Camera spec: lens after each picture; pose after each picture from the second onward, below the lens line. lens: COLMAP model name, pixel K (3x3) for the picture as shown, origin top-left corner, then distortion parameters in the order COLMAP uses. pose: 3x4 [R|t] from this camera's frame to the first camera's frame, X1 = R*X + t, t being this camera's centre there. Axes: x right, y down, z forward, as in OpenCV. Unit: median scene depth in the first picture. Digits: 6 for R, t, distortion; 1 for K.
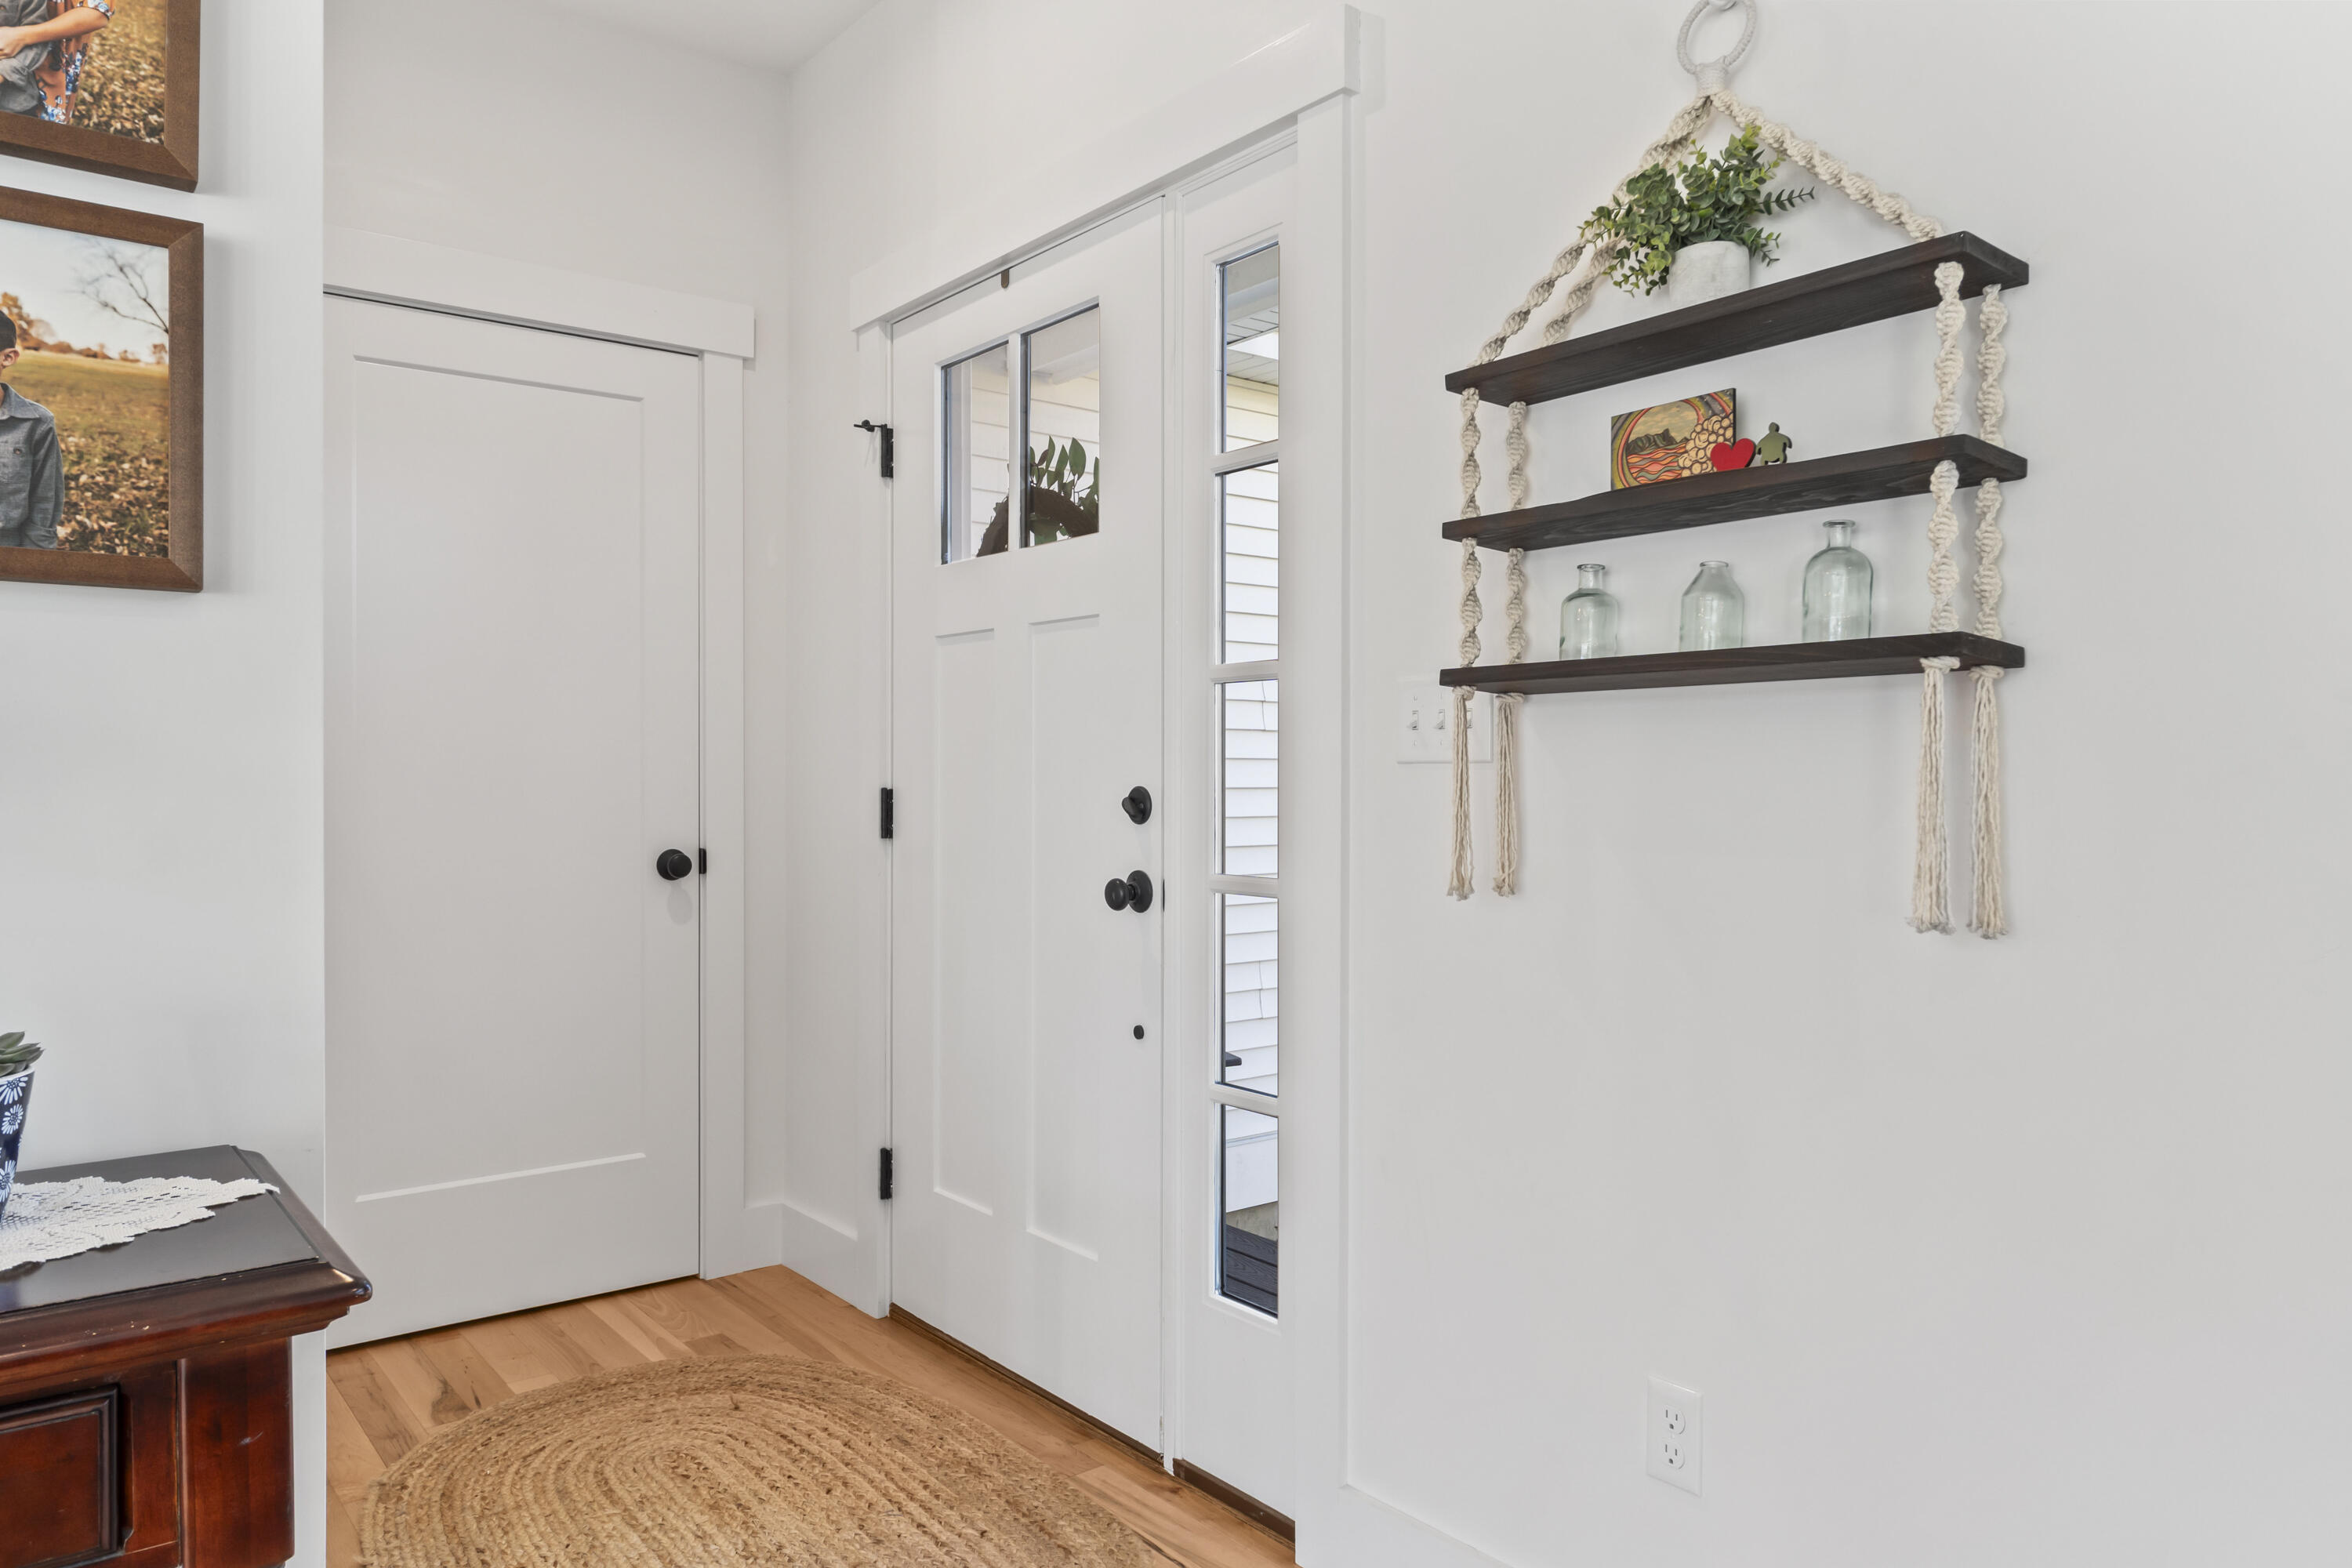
lens RADIAL K [[1555.1, 0, 1176.0], [0, 1555.1, 784.0], [0, 0, 1]] dist [-0.034125, 0.000163]
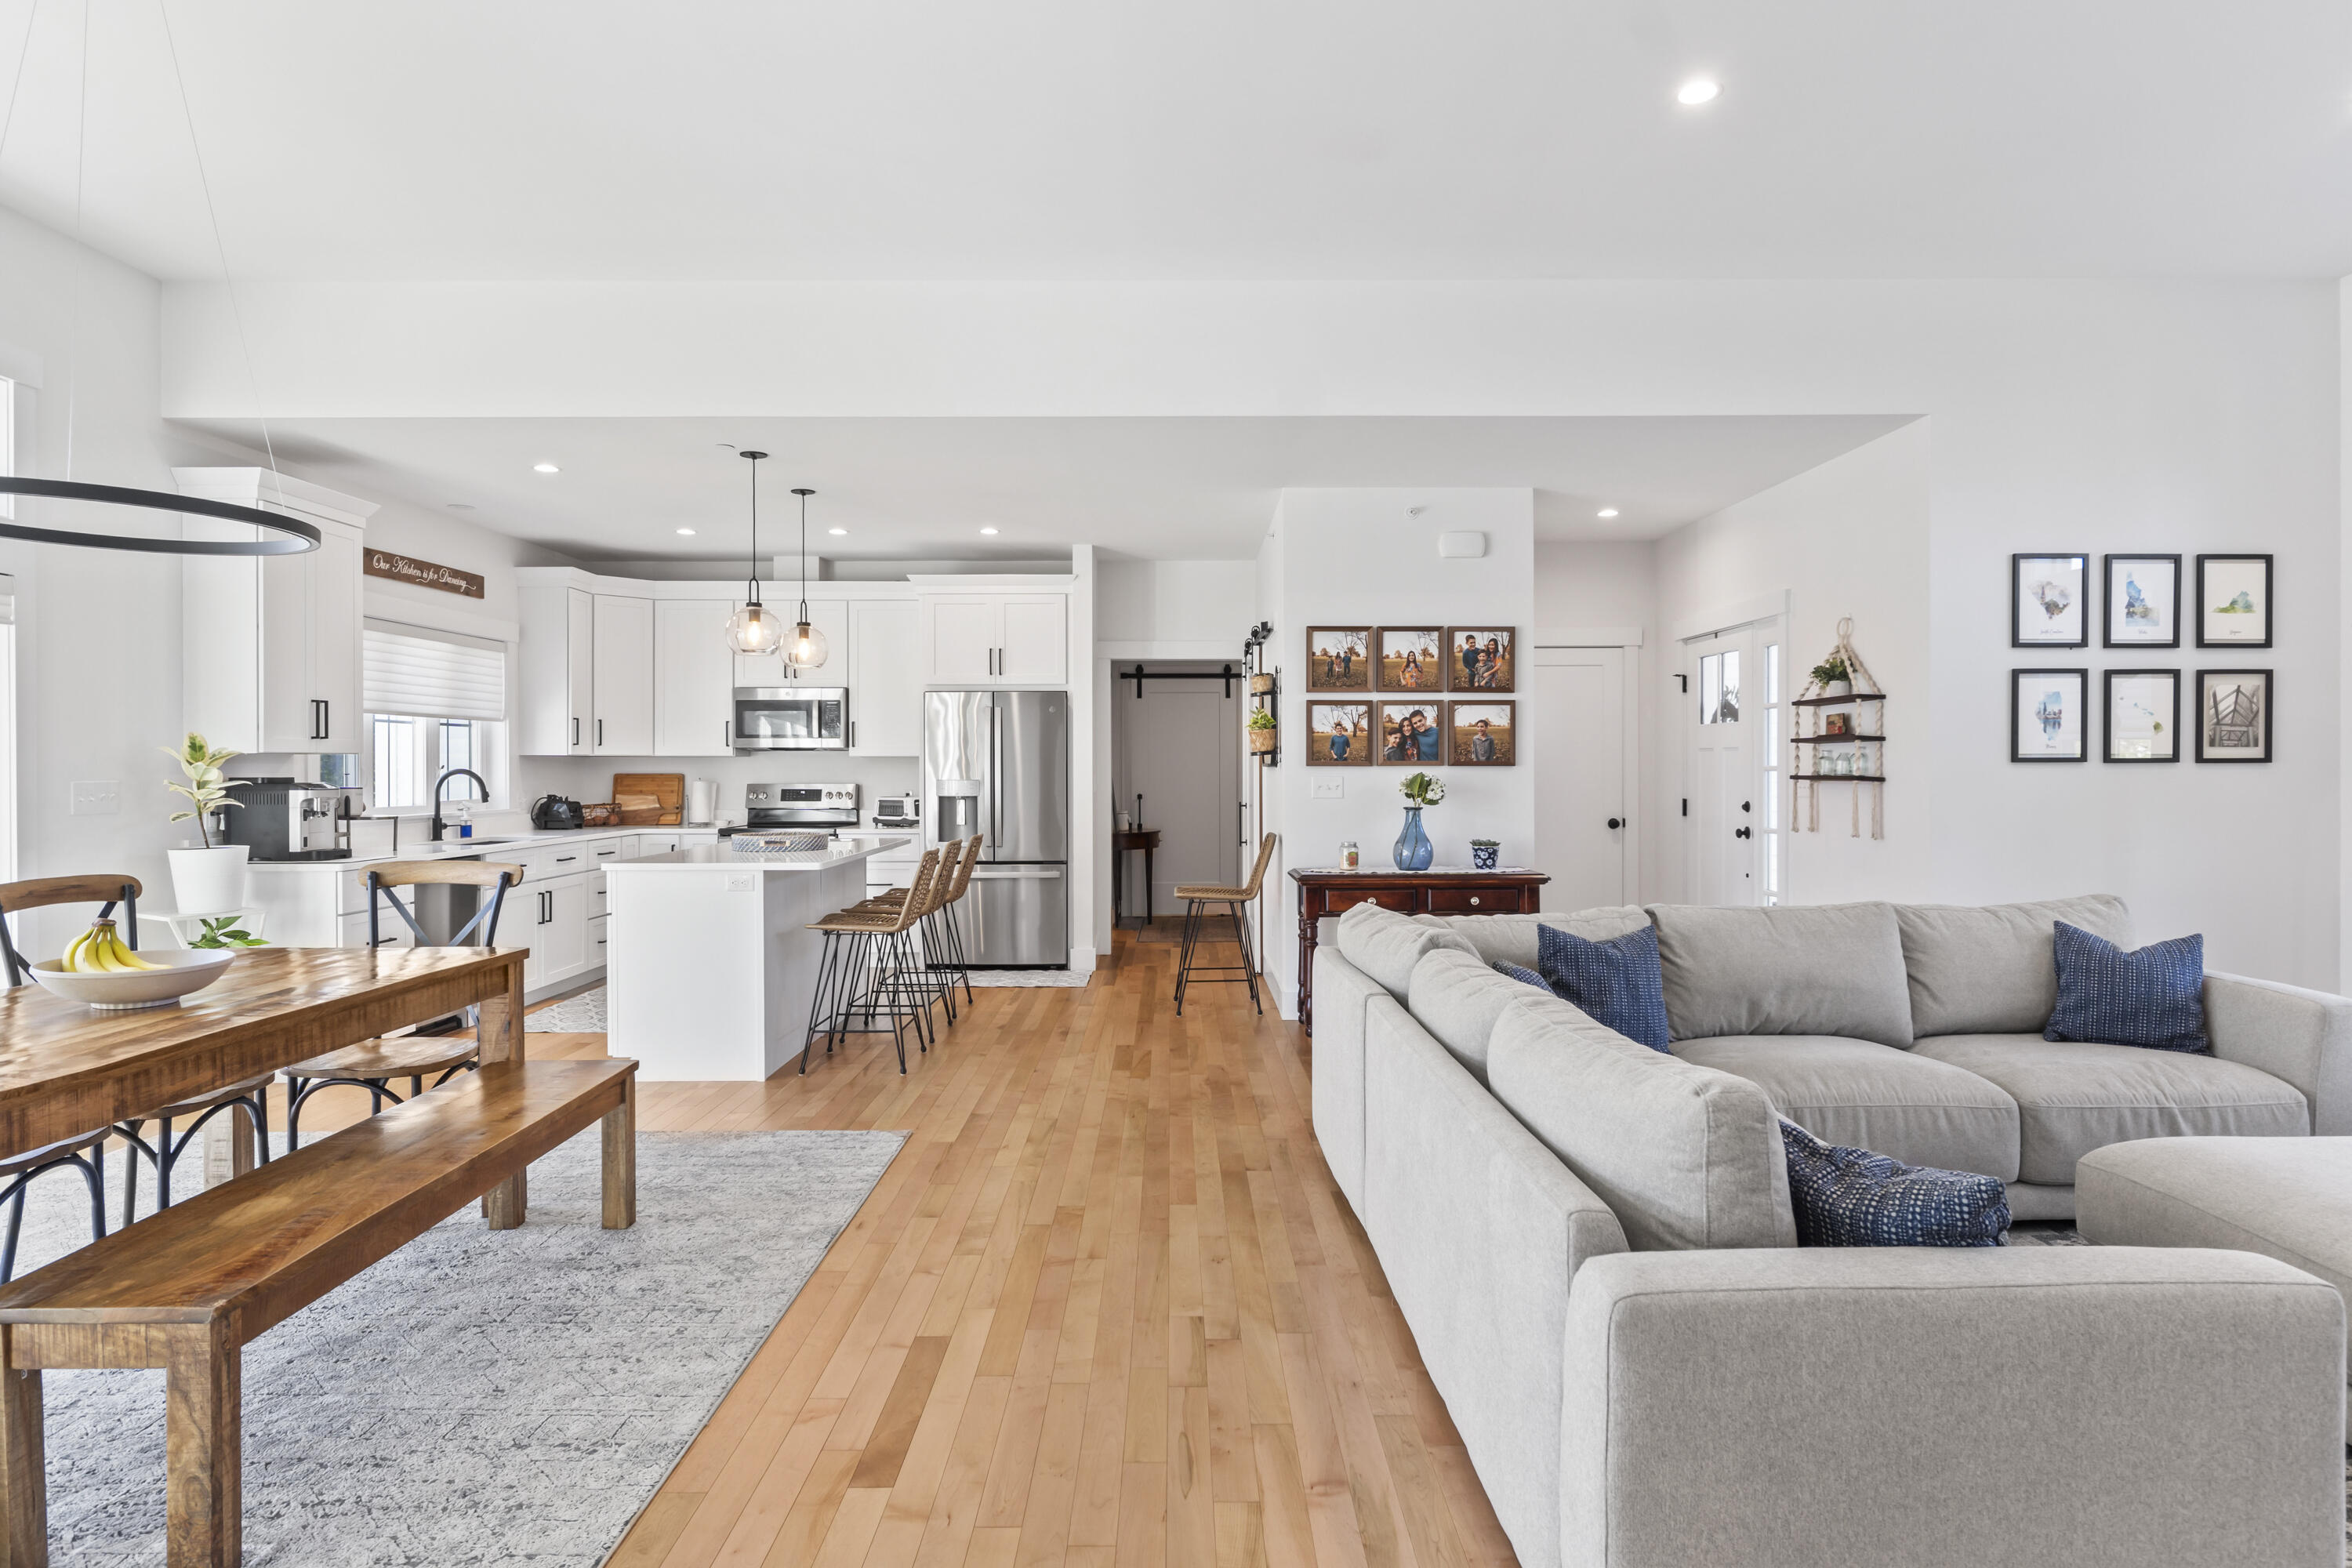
lens RADIAL K [[1317.1, 0, 1176.0], [0, 1317.1, 784.0], [0, 0, 1]] dist [0.000003, 0.000600]
pose [[0.788146, 0.008251, -0.615434, 1.103766], [-0.003395, 0.999953, 0.009058, -0.083149], [0.615479, -0.005049, 0.788137, -2.914113]]
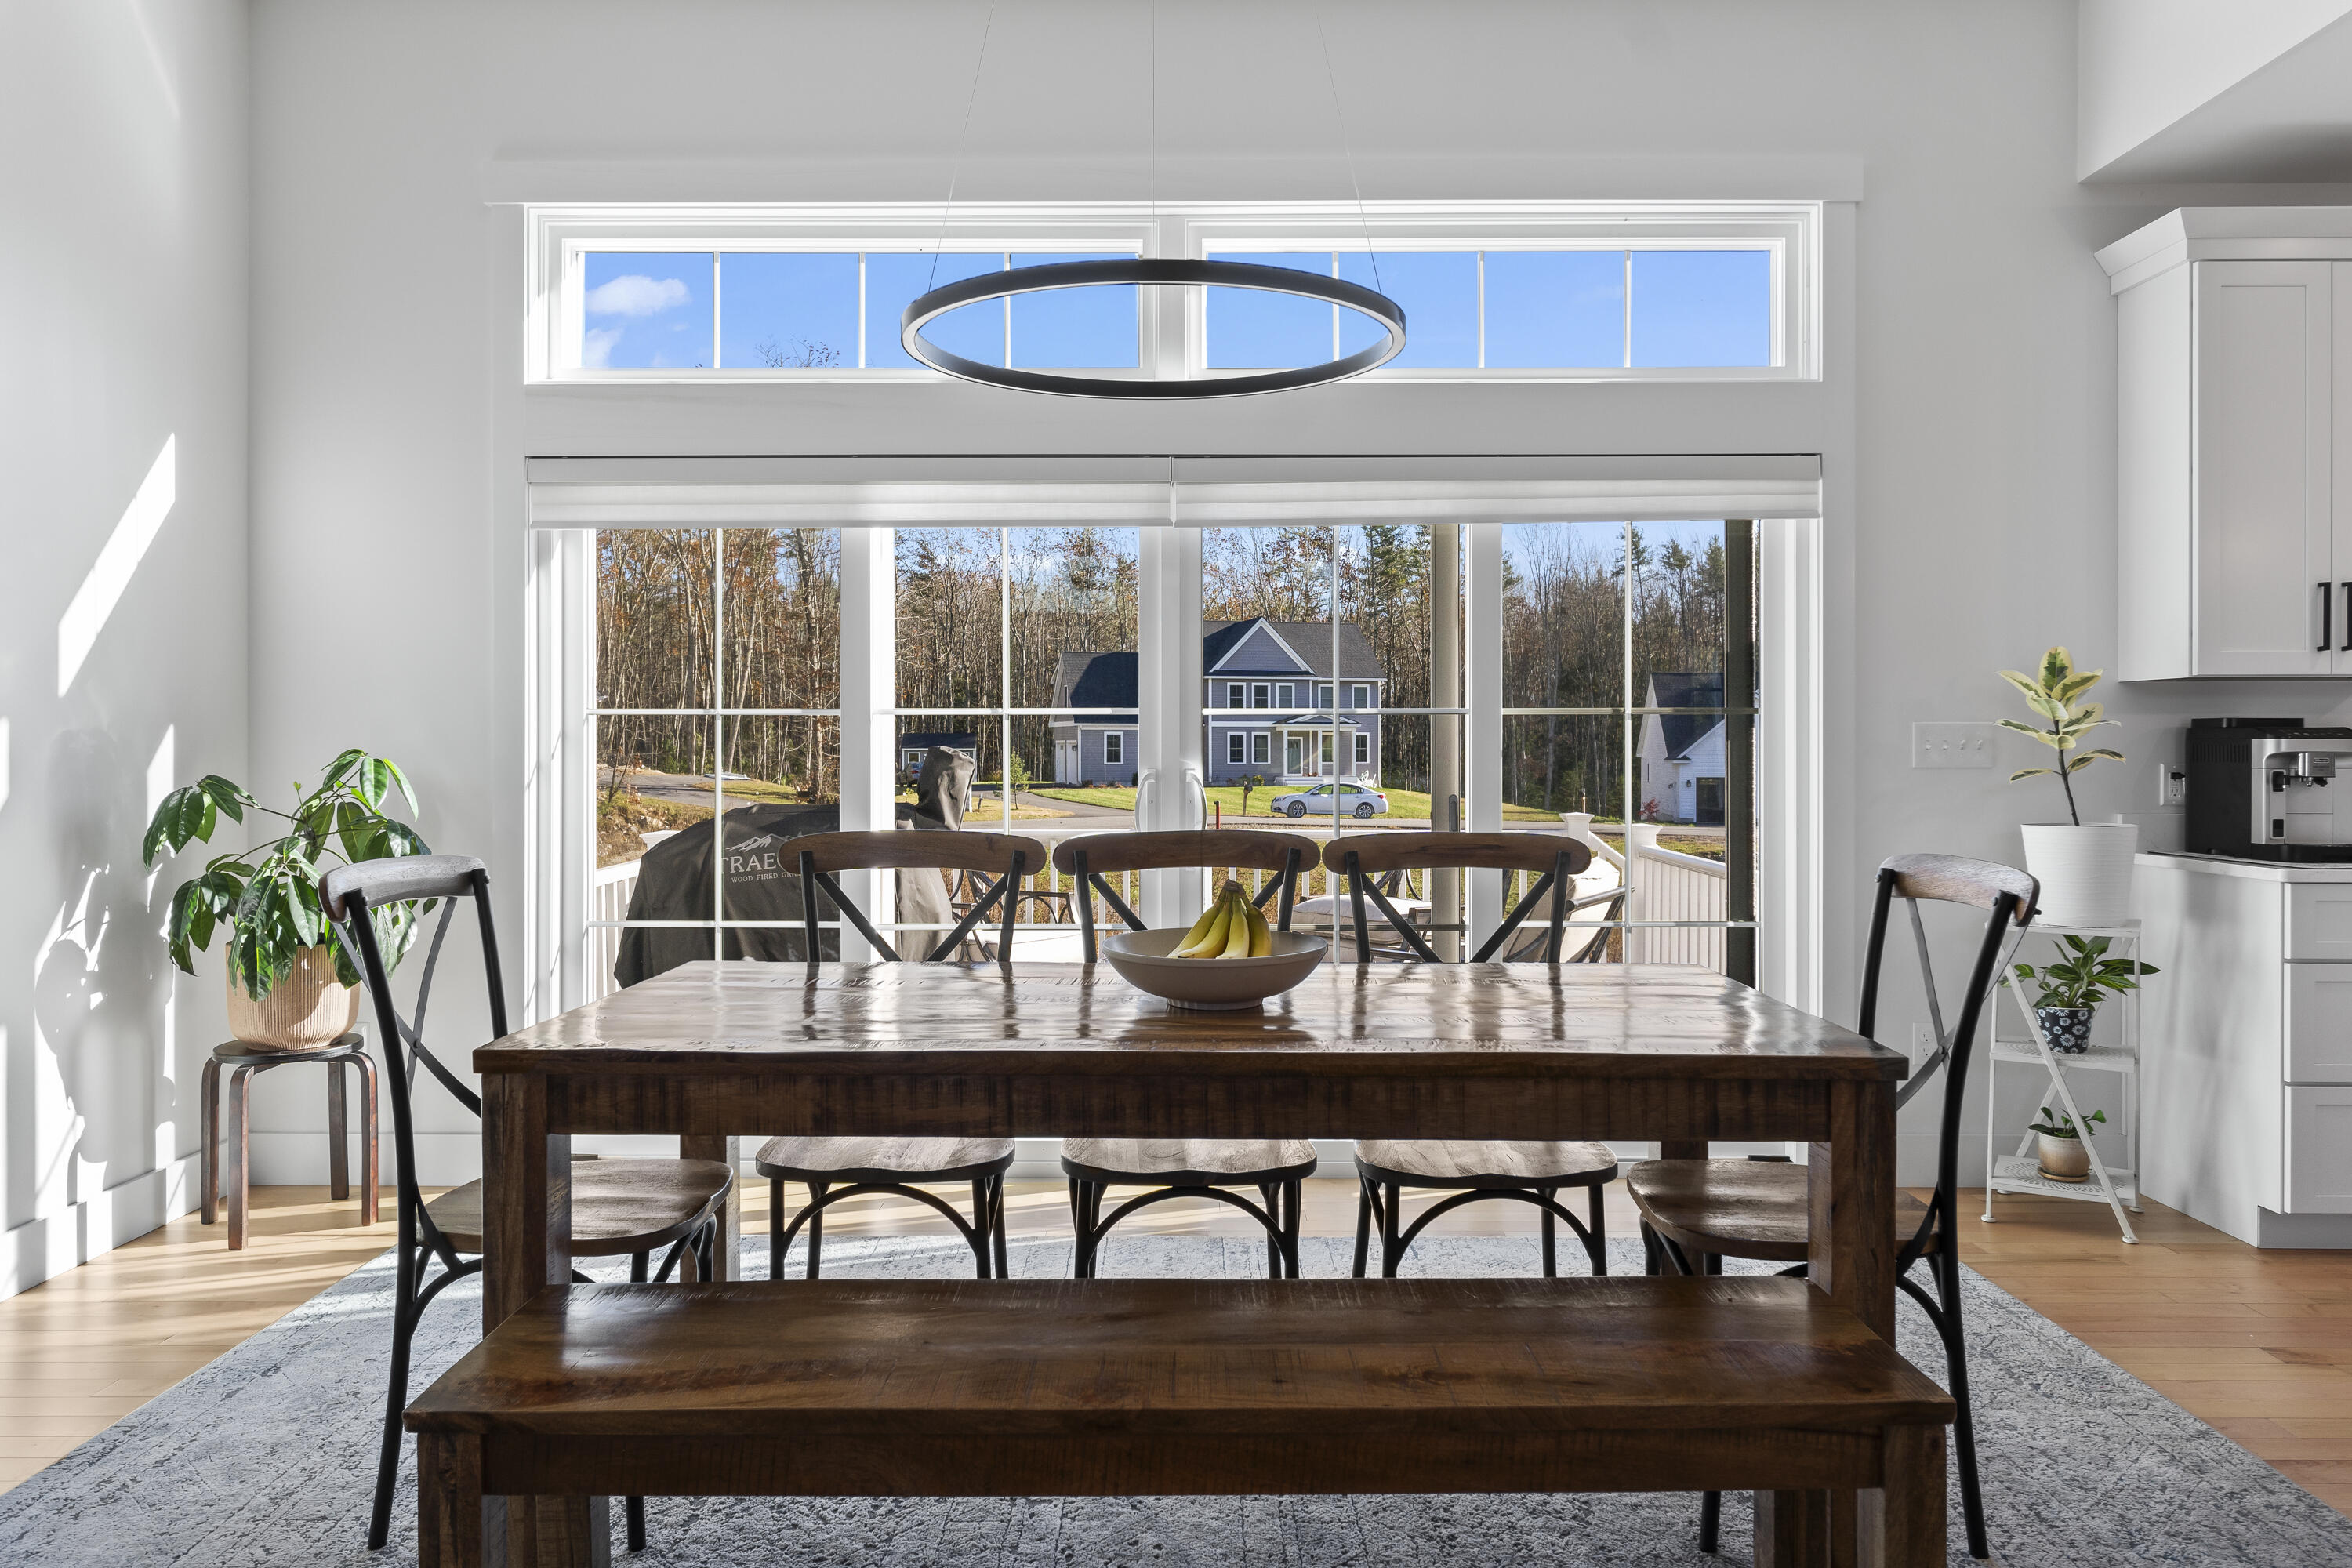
lens RADIAL K [[1604.1, 0, 1178.6], [0, 1604.1, 752.6], [0, 0, 1]] dist [0.003340, 0.002196]
pose [[-0.617384, 0.005663, -0.786641, 0.182978], [-0.003274, 0.999947, 0.009768, -0.027374], [0.786655, 0.008606, -0.617333, -1.470870]]
